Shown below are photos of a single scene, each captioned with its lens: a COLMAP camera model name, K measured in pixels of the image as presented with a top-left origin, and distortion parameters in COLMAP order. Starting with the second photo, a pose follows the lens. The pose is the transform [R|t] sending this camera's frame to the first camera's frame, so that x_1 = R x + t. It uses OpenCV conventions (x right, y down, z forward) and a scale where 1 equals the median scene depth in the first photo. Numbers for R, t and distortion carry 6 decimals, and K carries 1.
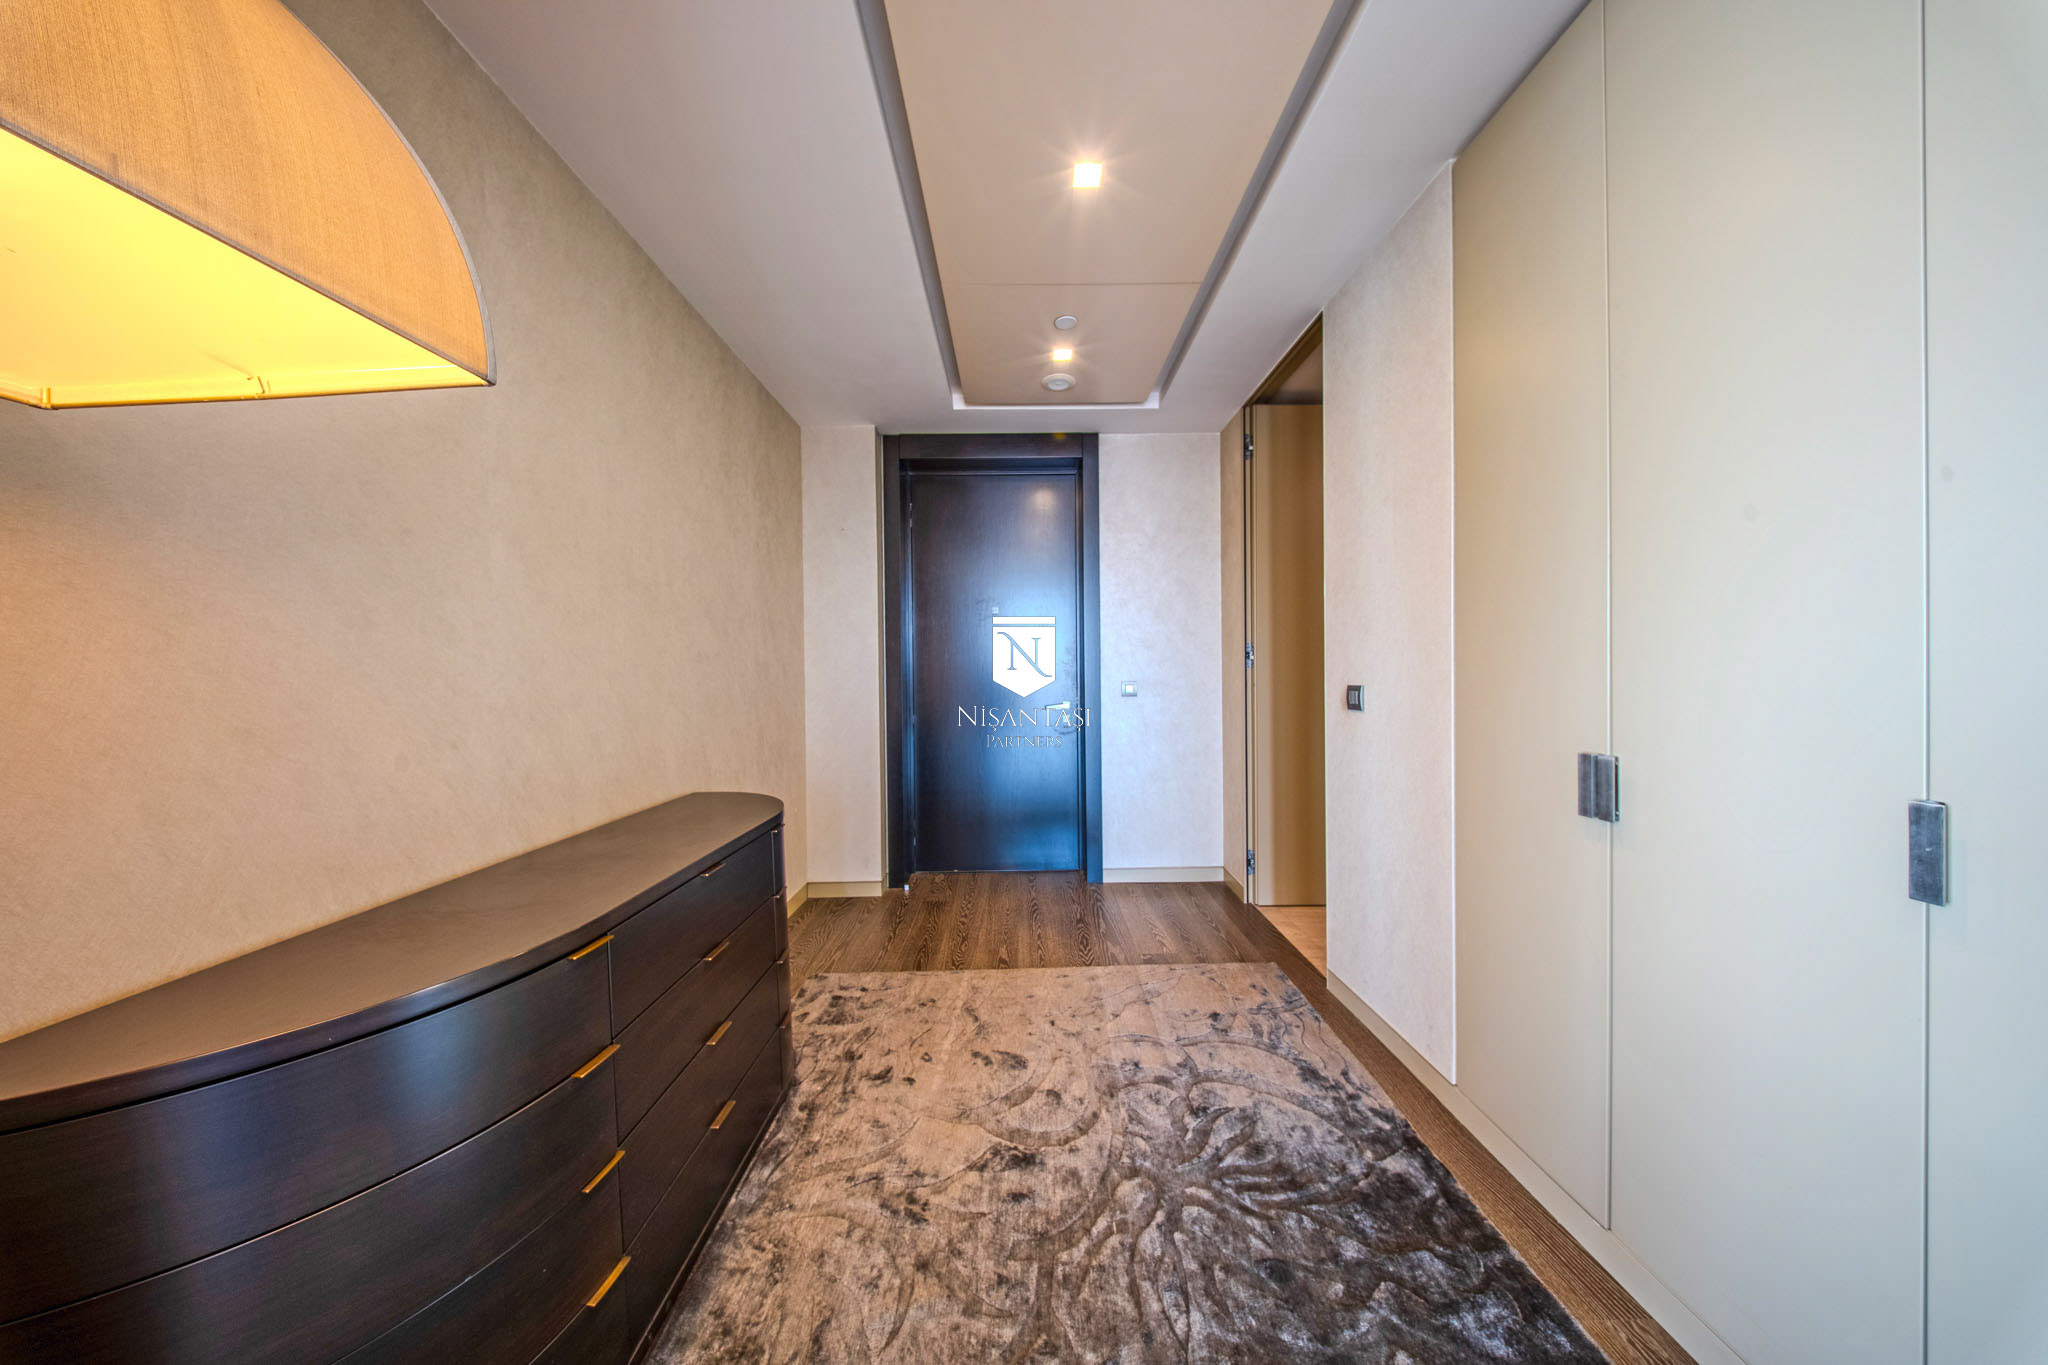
lens RADIAL K [[604.8, 0, 1024.0], [0, 604.8, 682.5], [0, 0, 1]] dist [-0.000081, -0.000015]
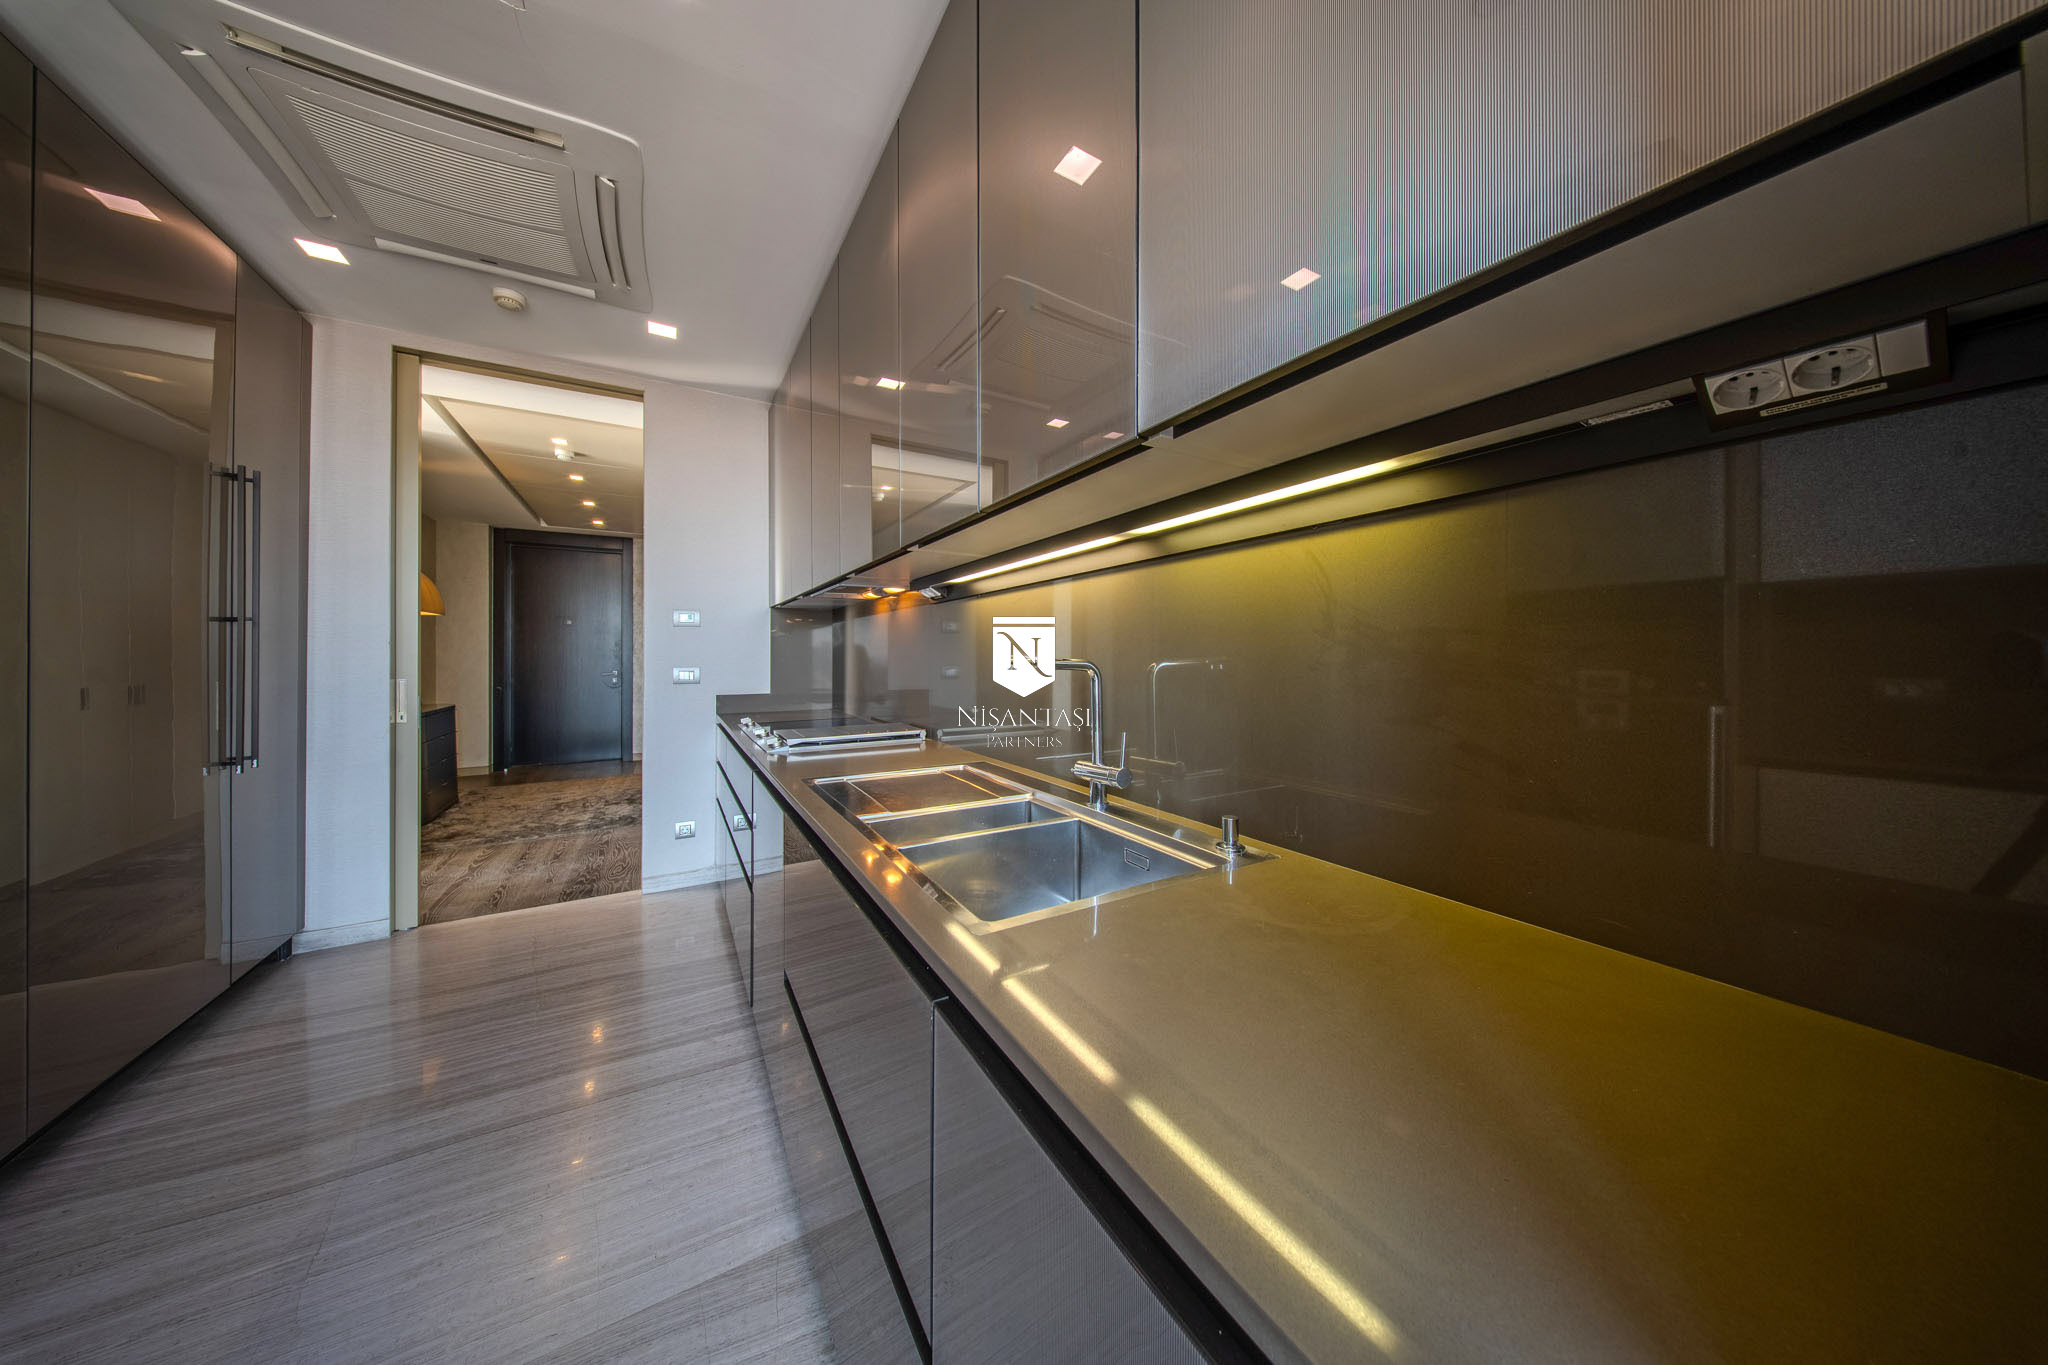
lens RADIAL K [[604.0, 0, 1024.9], [0, 604.0, 655.5], [0, 0, 1]] dist [-0.000485, -0.000081]
pose [[0.861070, 0.010977, 0.508367, 0.229731], [-0.001268, 0.999810, -0.019441, 0.015137], [-0.508484, 0.016095, 0.860921, -1.398338]]
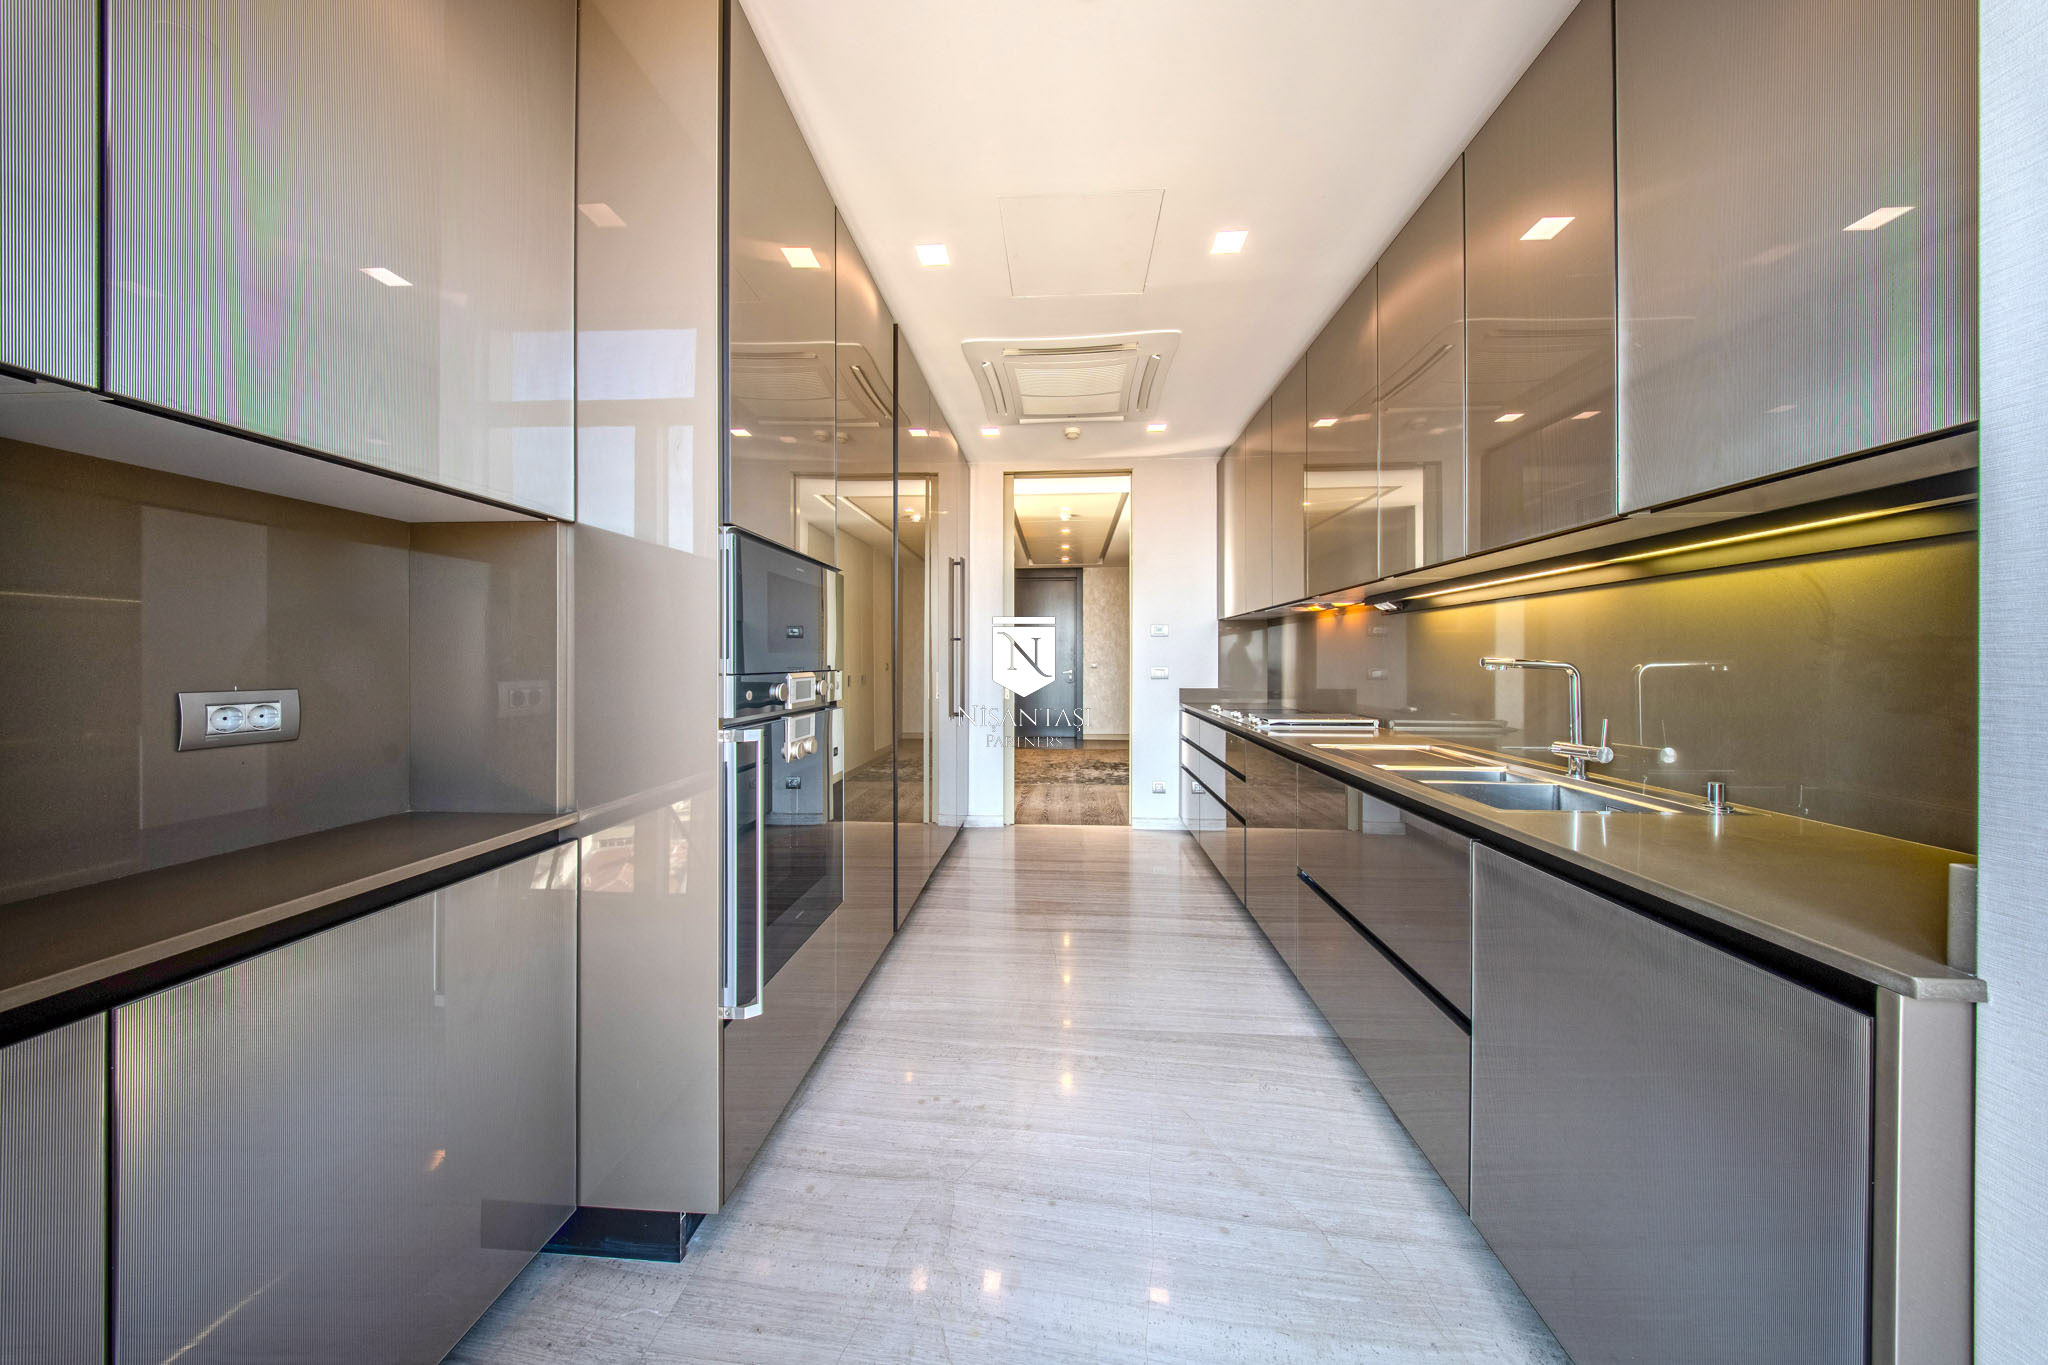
lens RADIAL K [[604.0, 0, 1024.9], [0, 604.0, 655.5], [0, 0, 1]] dist [-0.000485, -0.000081]
pose [[0.997675, 0.010777, -0.067296, 0.056601], [-0.012093, 0.999743, -0.019179, 0.020079], [0.067073, 0.019948, 0.997549, -1.603813]]
